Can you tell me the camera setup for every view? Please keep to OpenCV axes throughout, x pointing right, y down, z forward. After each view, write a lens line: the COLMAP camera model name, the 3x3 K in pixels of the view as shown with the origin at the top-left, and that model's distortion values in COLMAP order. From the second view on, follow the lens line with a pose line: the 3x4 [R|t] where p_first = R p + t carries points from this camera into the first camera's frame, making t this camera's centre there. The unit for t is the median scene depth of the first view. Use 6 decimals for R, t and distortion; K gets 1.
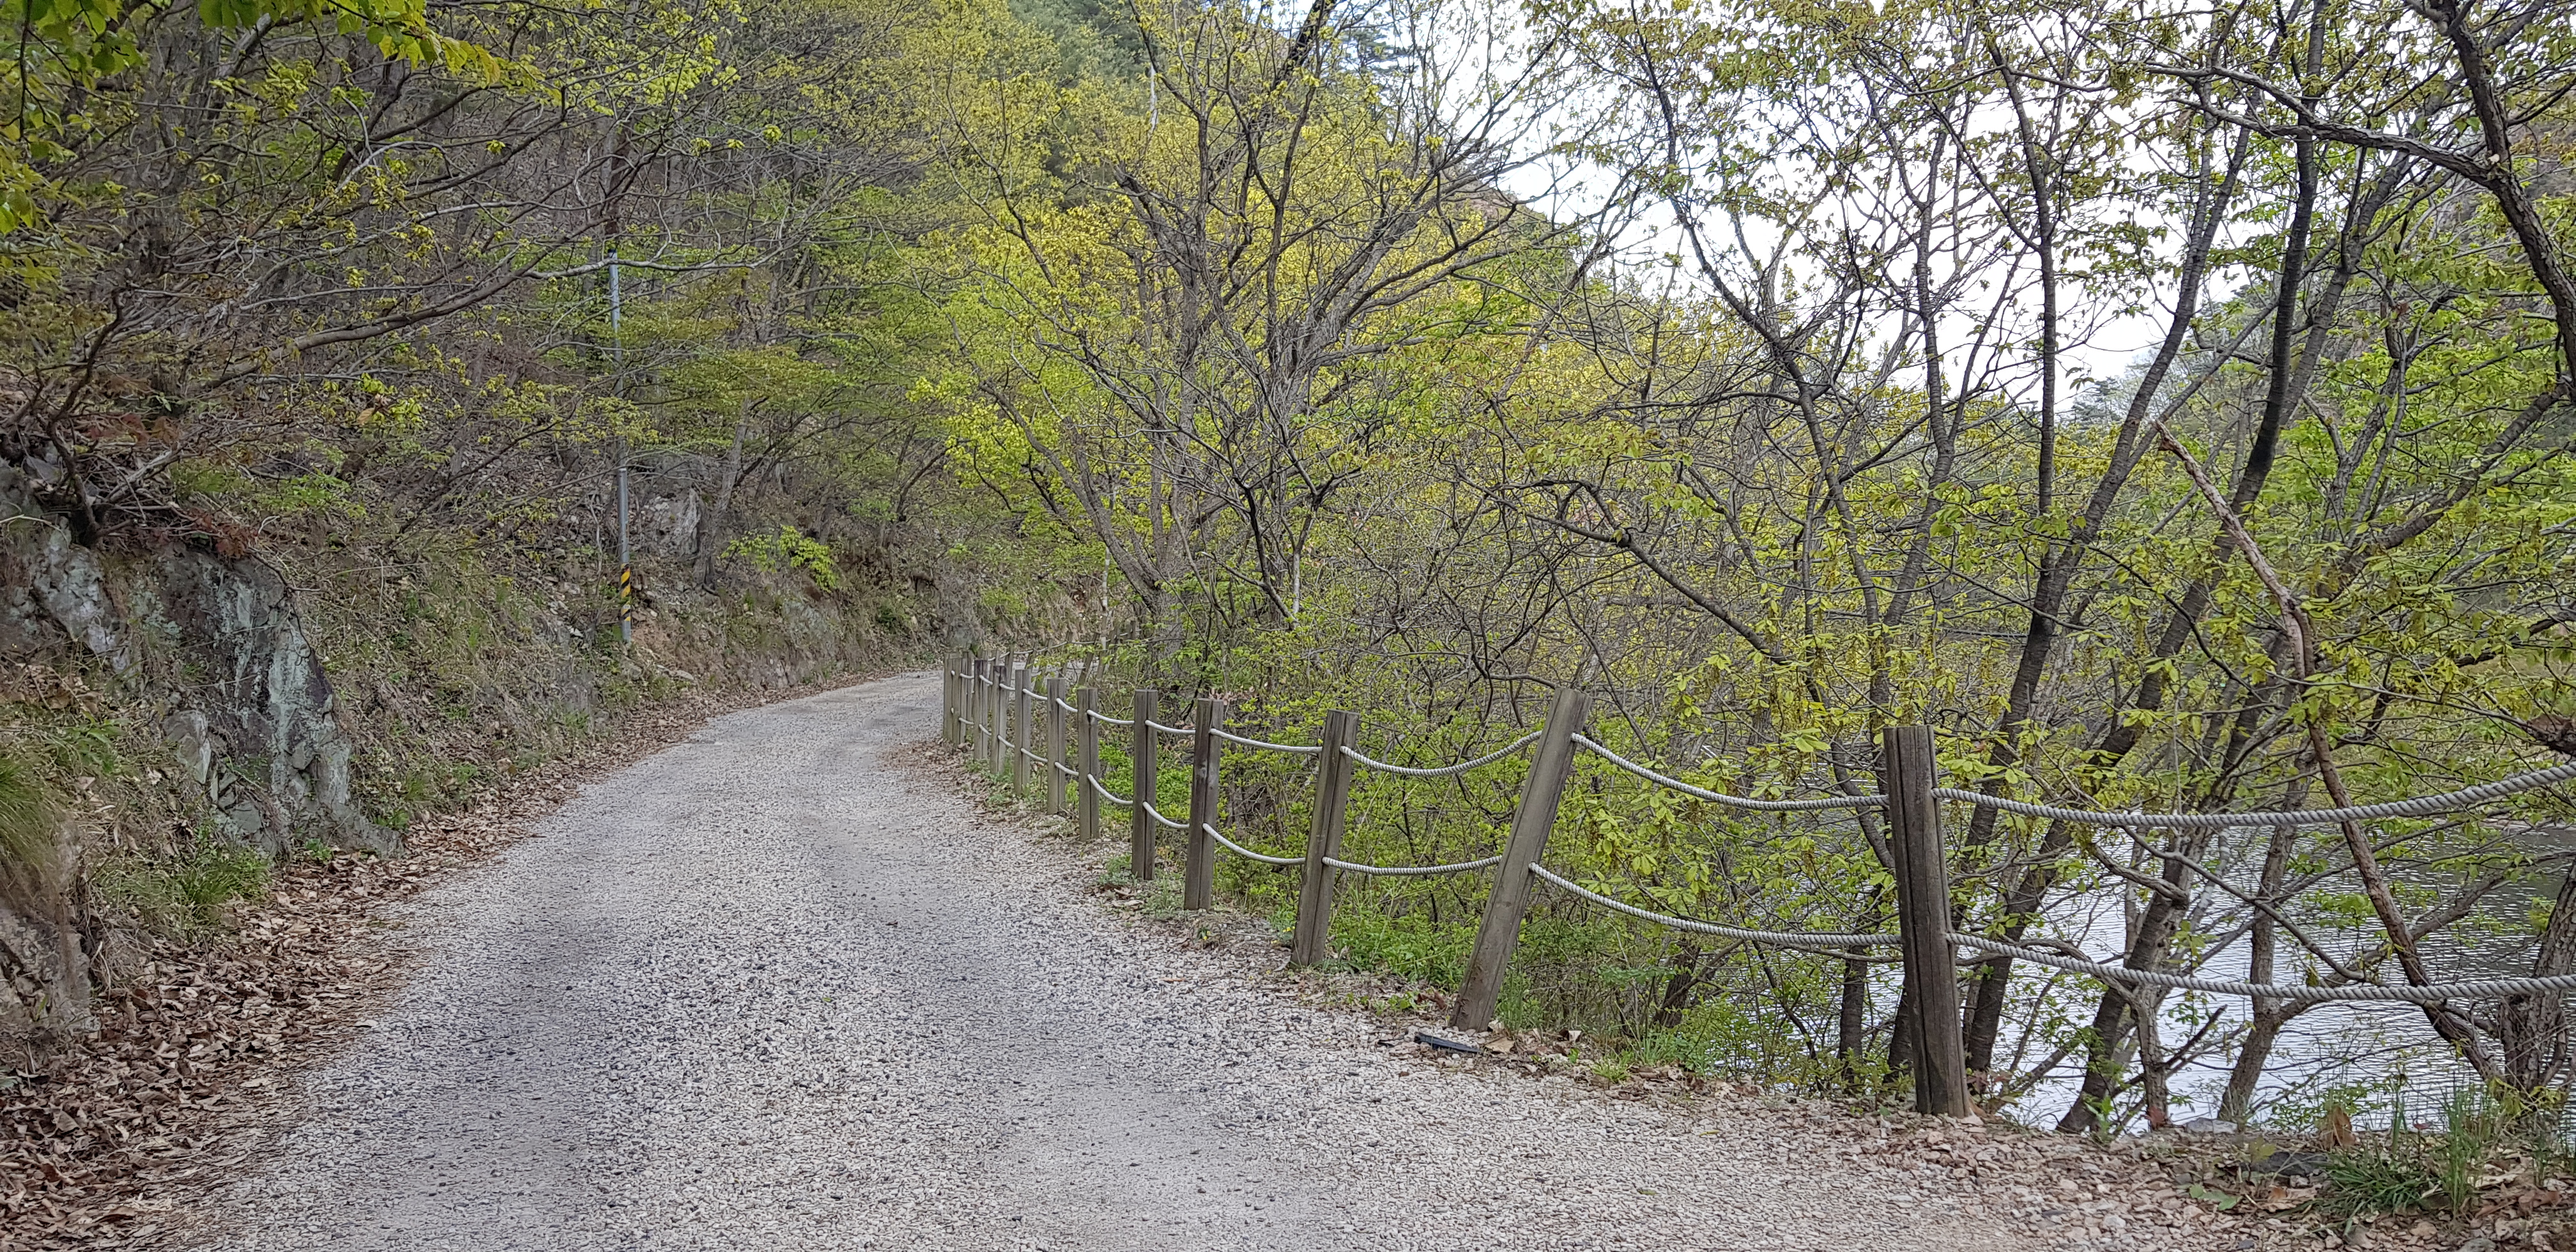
lens RADIAL K [[2969.3, 0, 1288.0], [0, 2969.3, 626.0], [0, 0, 1]] dist [0.444611, -0.003549]
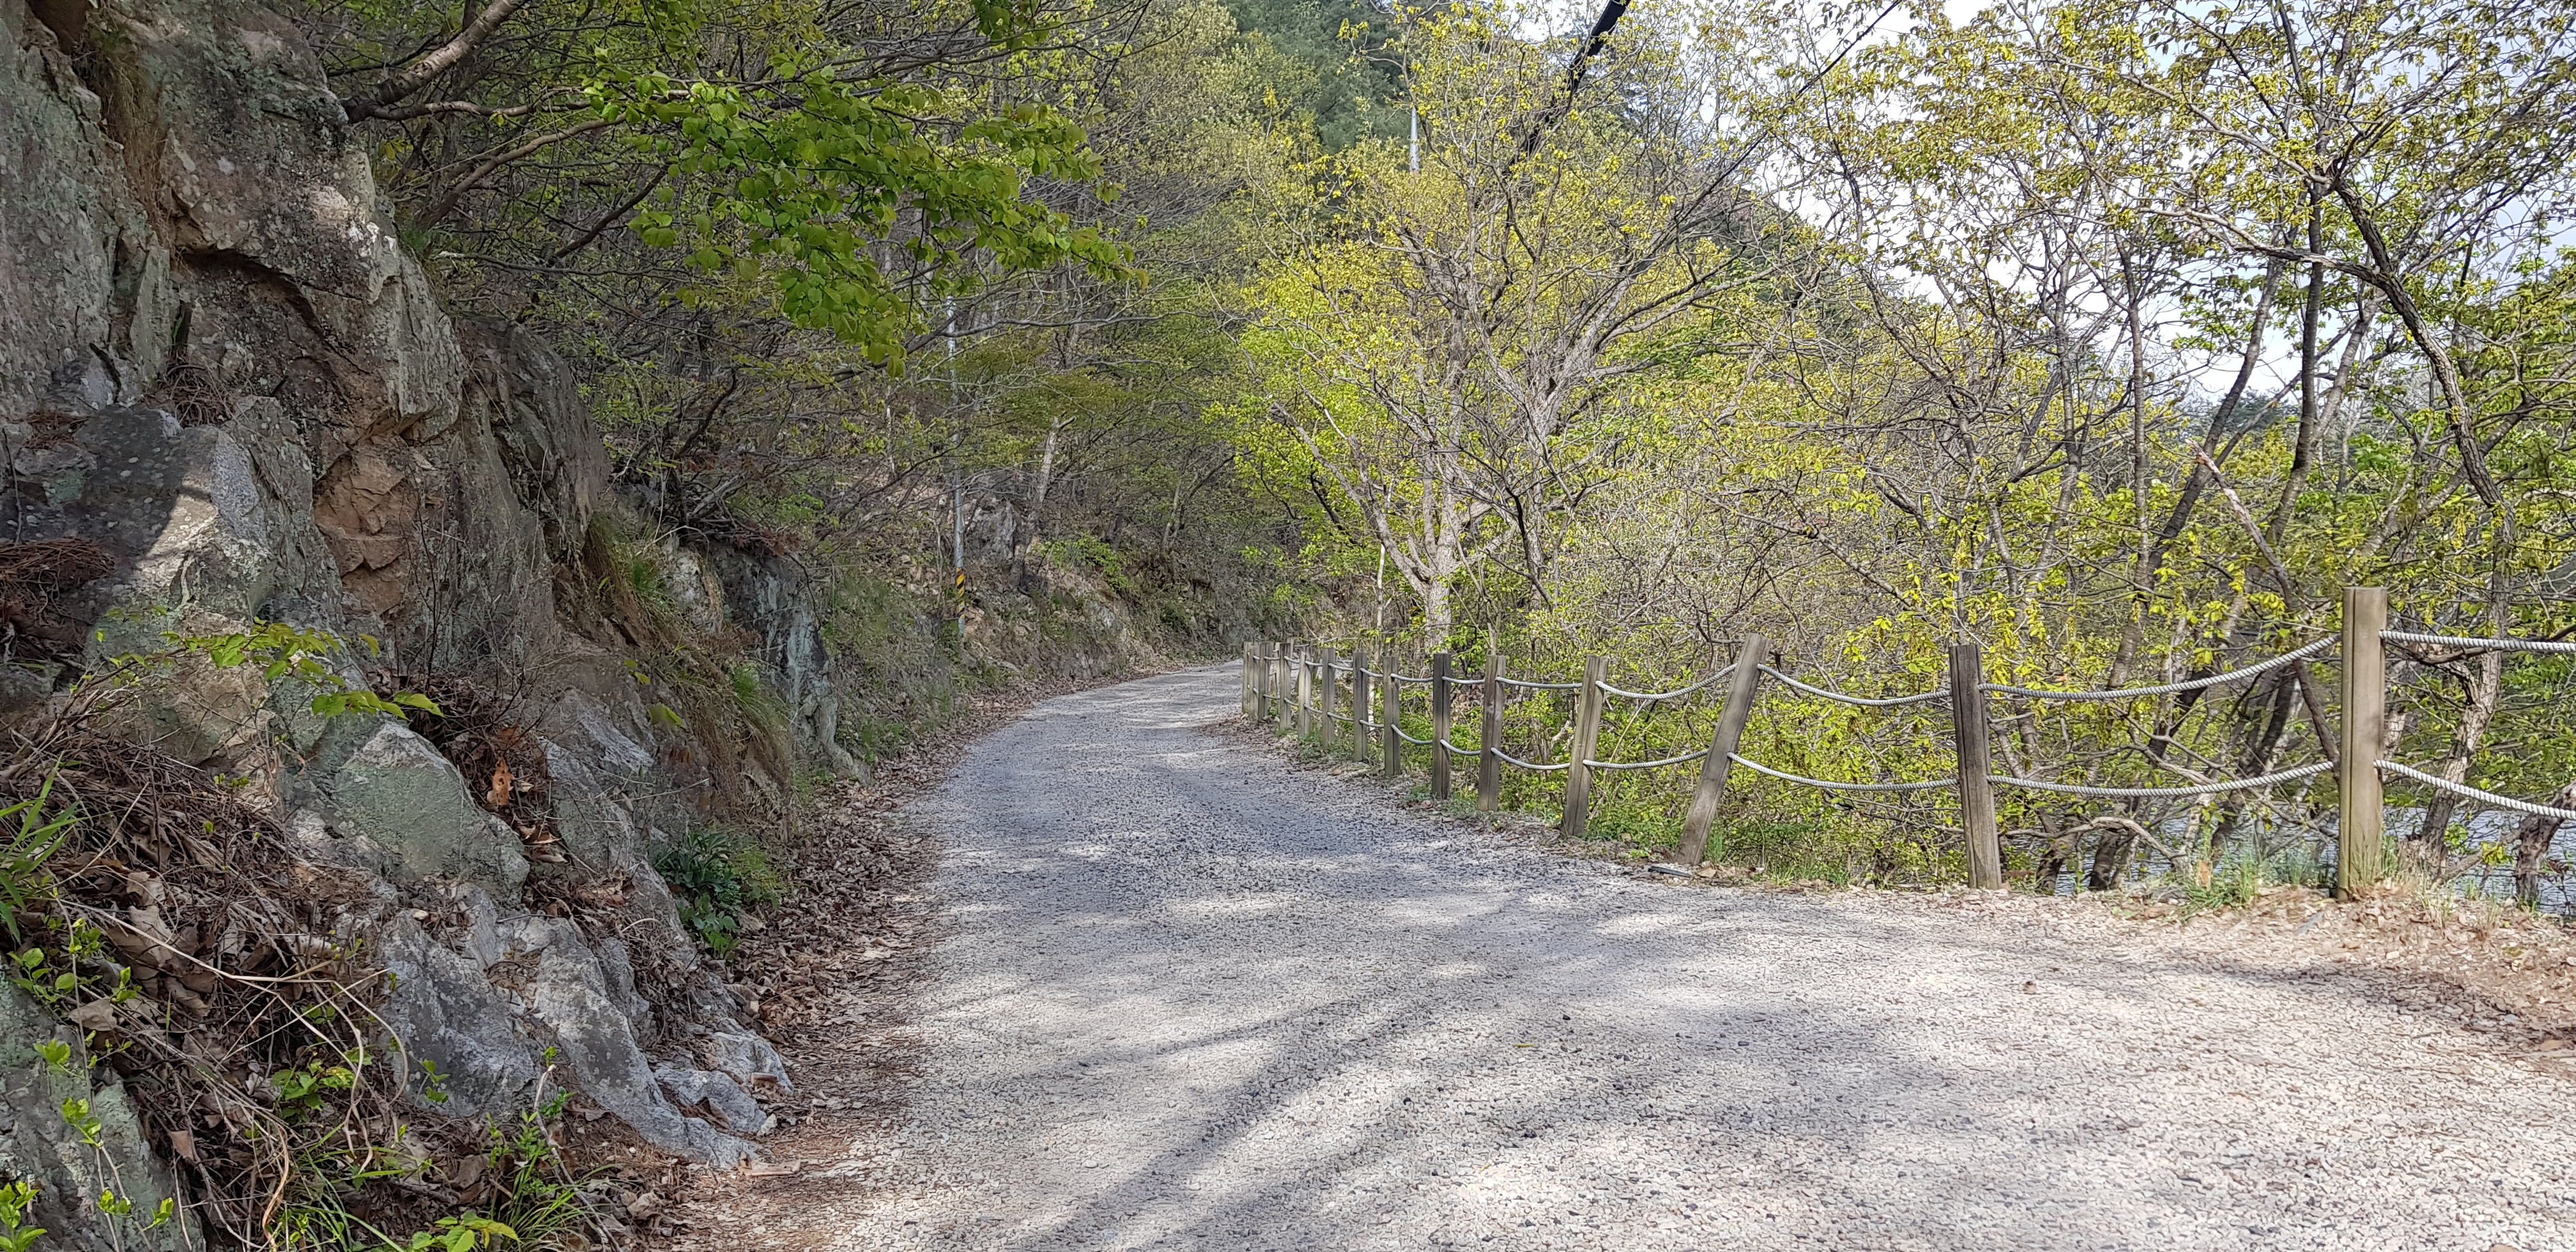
lens RADIAL K [[2969.3, 0, 1288.0], [0, 2969.3, 626.0], [0, 0, 1]] dist [0.444611, -0.003549]
pose [[0.996635, -0.002796, -0.081925, -0.004173], [0.002588, 0.999993, -0.002651, 0.006553], [0.081932, 0.002430, 0.996635, -0.152196]]
